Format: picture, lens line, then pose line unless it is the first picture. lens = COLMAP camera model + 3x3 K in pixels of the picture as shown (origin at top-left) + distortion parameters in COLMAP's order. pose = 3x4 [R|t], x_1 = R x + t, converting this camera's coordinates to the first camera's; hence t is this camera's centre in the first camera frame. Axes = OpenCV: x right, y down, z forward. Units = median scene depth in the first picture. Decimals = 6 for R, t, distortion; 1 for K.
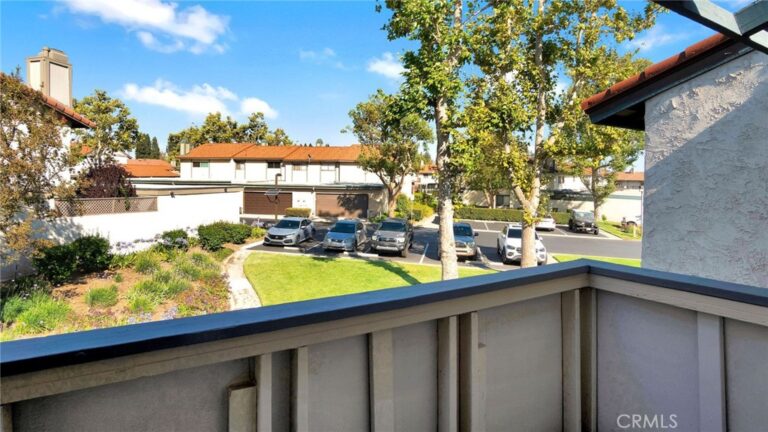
lens RADIAL K [[404.5, 0, 382.4], [0, 404.5, 198.4], [0, 0, 1]] dist [-0.000861, 0.000052]
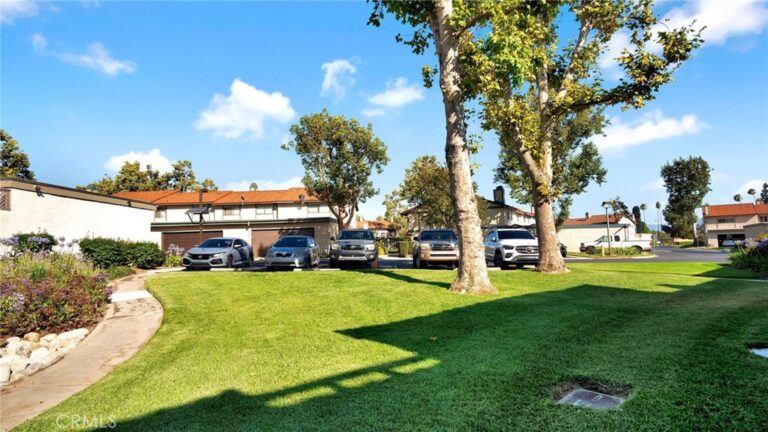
lens RADIAL K [[403.9, 0, 384.0], [0, 403.9, 216.0], [0, 0, 1]] dist [-0.014172, 0.001048]
pose [[0.986512, -0.030141, 0.160889, -0.025641], [0.047517, 0.993308, -0.105272, 0.065082], [-0.156639, 0.111497, 0.981342, 0.121564]]
